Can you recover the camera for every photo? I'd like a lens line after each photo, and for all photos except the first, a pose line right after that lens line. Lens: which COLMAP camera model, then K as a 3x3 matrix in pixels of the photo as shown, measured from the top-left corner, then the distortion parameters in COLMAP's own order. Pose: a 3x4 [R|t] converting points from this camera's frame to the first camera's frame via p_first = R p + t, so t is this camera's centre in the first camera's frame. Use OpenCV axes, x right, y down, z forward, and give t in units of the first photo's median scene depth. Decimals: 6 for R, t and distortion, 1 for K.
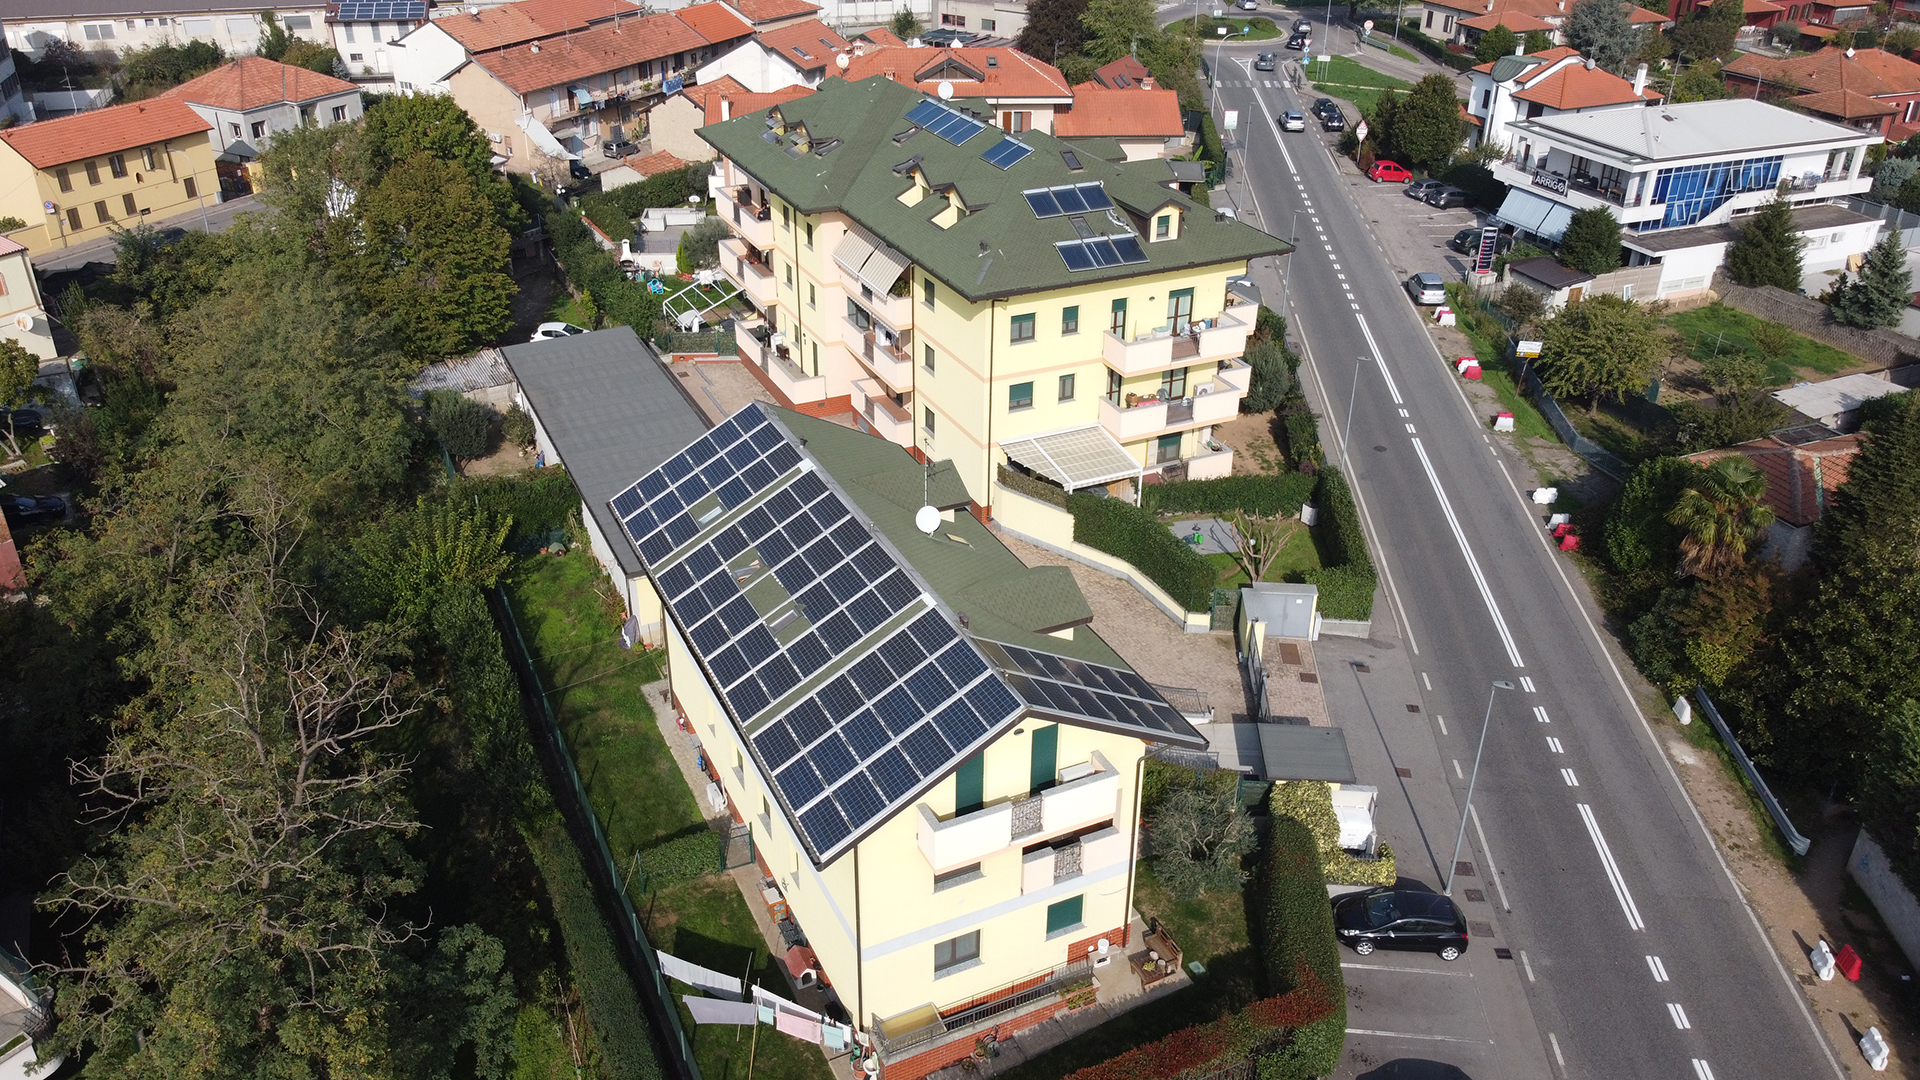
lens RADIAL K [[1456.5, 0, 964.0], [0, 1456.5, 538.7], [0, 0, 1]] dist [-0.000162, 0.002435]
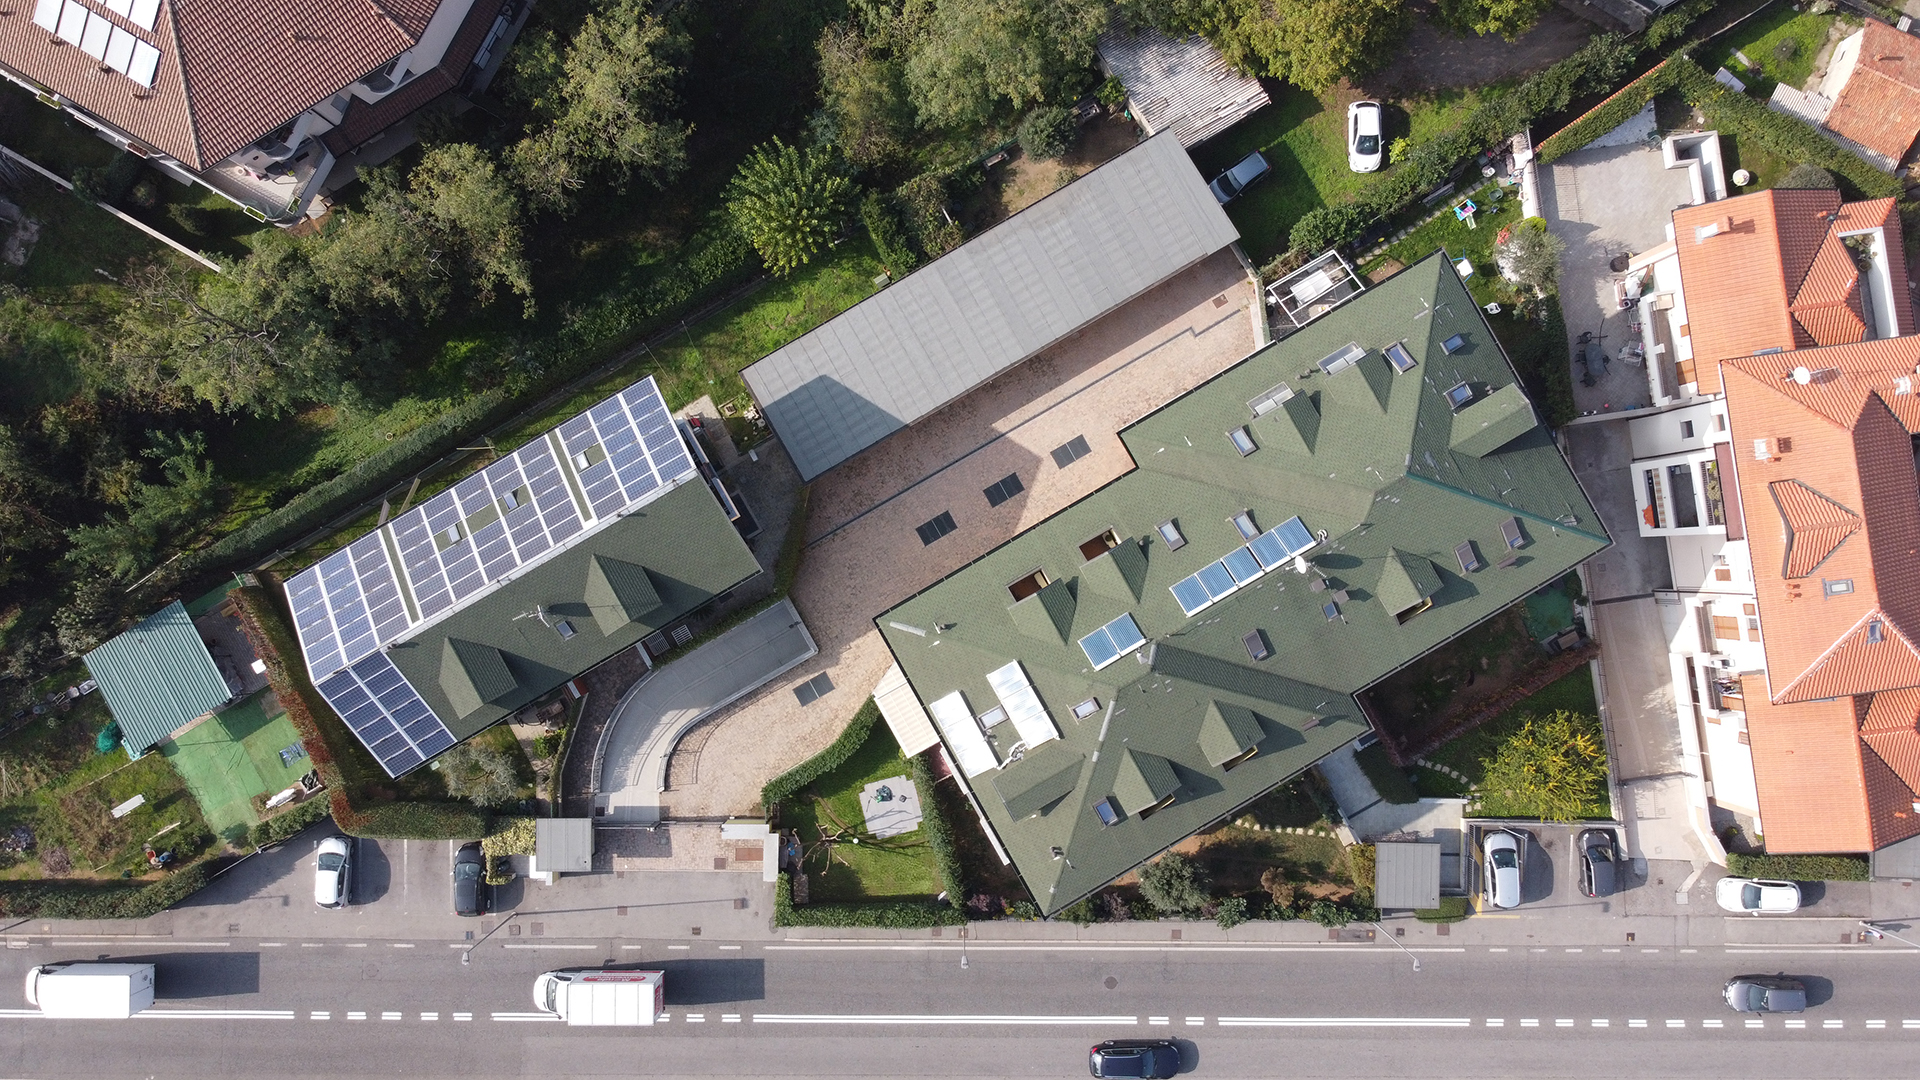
lens RADIAL K [[1456.5, 0, 964.0], [0, 1456.5, 538.7], [0, 0, 1]] dist [-0.000162, 0.002435]
pose [[0.064990, 0.997459, -0.029174, -0.020269], [-0.485812, 0.057163, 0.872192, -1.119915], [0.871644, -0.042510, 0.488293, 0.460886]]
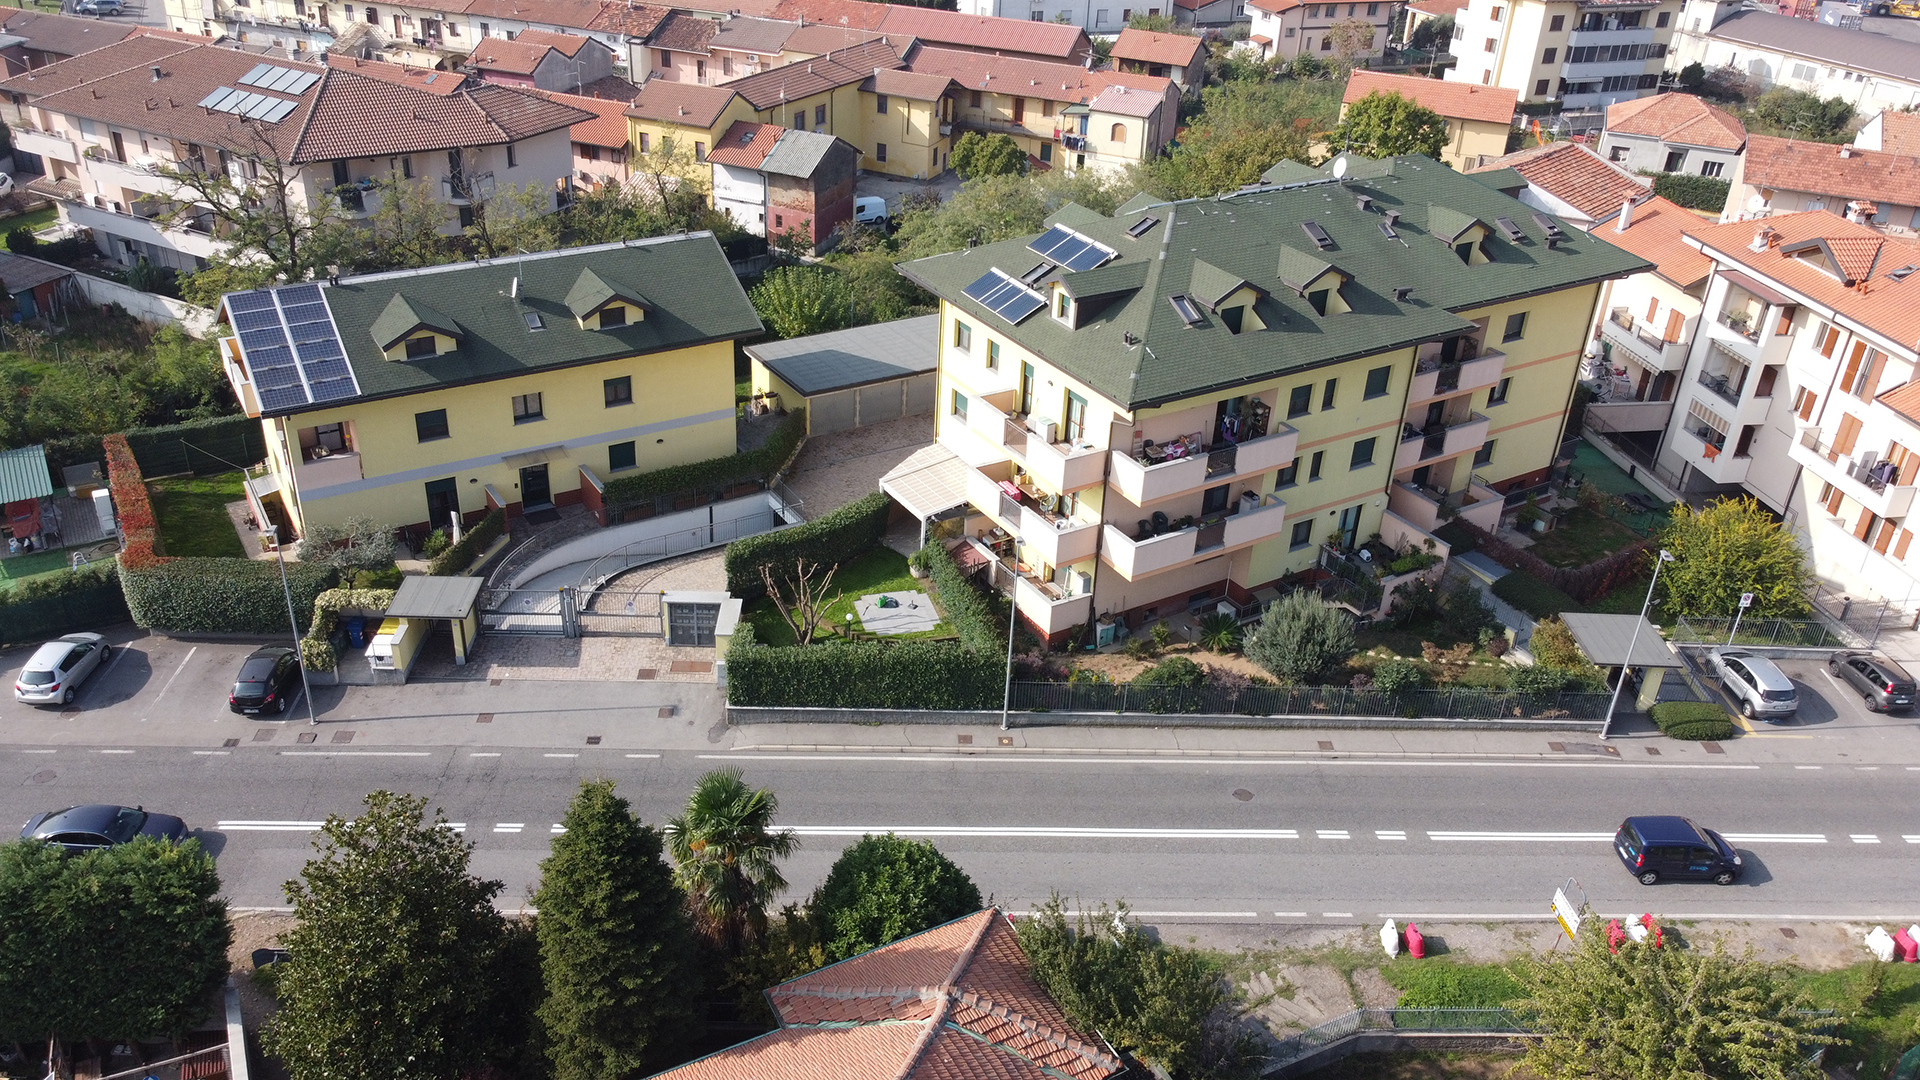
lens RADIAL K [[1456.5, 0, 964.0], [0, 1456.5, 538.7], [0, 0, 1]] dist [-0.000162, 0.002435]
pose [[0.105953, 0.480746, -0.870435, 0.934724], [-0.519931, 0.772952, 0.363617, -0.386646], [0.847612, 0.414040, 0.331851, 0.716248]]
